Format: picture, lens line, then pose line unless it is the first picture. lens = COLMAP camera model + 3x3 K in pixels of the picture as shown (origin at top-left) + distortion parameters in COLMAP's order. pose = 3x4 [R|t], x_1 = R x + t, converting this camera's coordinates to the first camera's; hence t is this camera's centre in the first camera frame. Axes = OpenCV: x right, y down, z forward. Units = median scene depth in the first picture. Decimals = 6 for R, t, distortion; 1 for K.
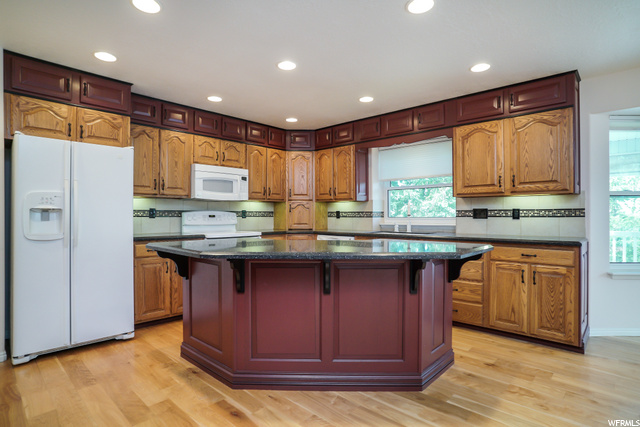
lens RADIAL K [[336.2, 0, 320.0], [0, 336.2, 213.5], [0, 0, 1]] dist [-0.065560, 0.034143]
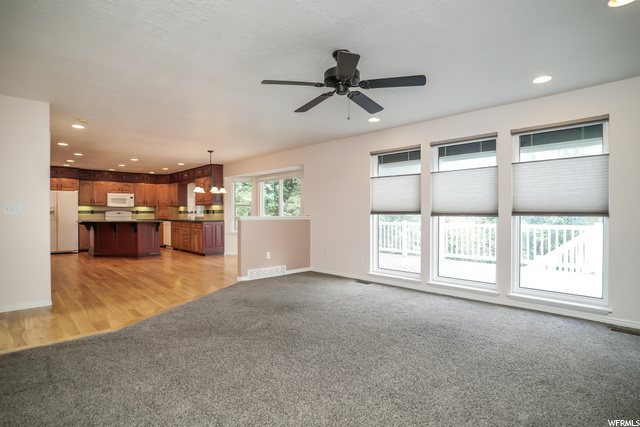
lens RADIAL K [[336.2, 0, 320.0], [0, 336.2, 213.5], [0, 0, 1]] dist [-0.065560, 0.034143]
pose [[0.997750, -0.001316, -0.067026, 1.523961], [0.001726, 0.999980, 0.006046, -0.001032], [0.067017, -0.006148, 0.997733, -1.532158]]
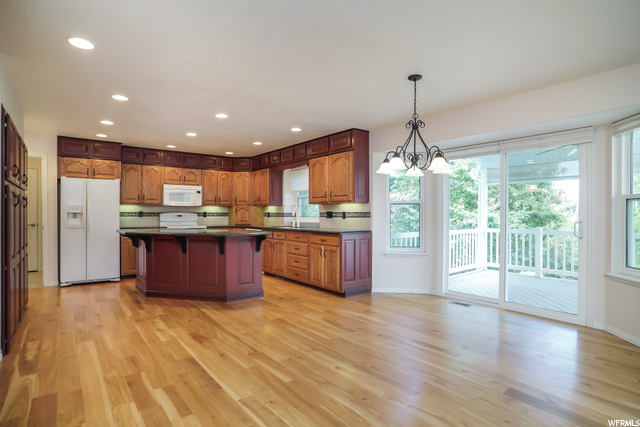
lens RADIAL K [[336.2, 0, 320.0], [0, 336.2, 213.5], [0, 0, 1]] dist [-0.065560, 0.034143]
pose [[0.987501, 0.001028, -0.157612, 0.679935], [-0.000370, 0.999991, 0.004203, -0.012041], [0.157615, -0.004093, 0.987492, -0.532561]]
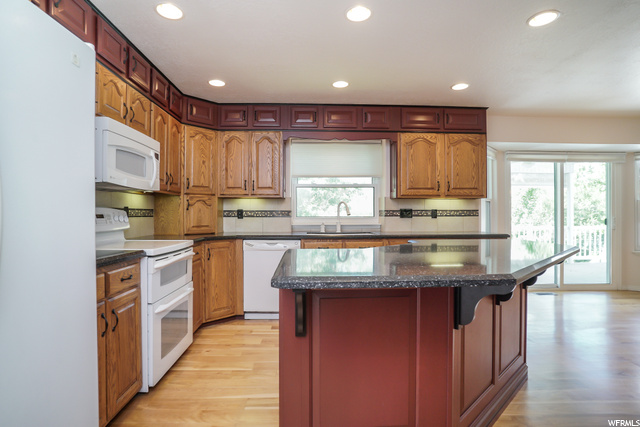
lens RADIAL K [[336.2, 0, 320.0], [0, 336.2, 213.5], [0, 0, 1]] dist [-0.065560, 0.034143]
pose [[0.706447, 0.002073, 0.707763, -0.518490], [-0.003987, 0.999991, 0.001051, 0.000924], [-0.707755, -0.003565, 0.706449, 0.405911]]
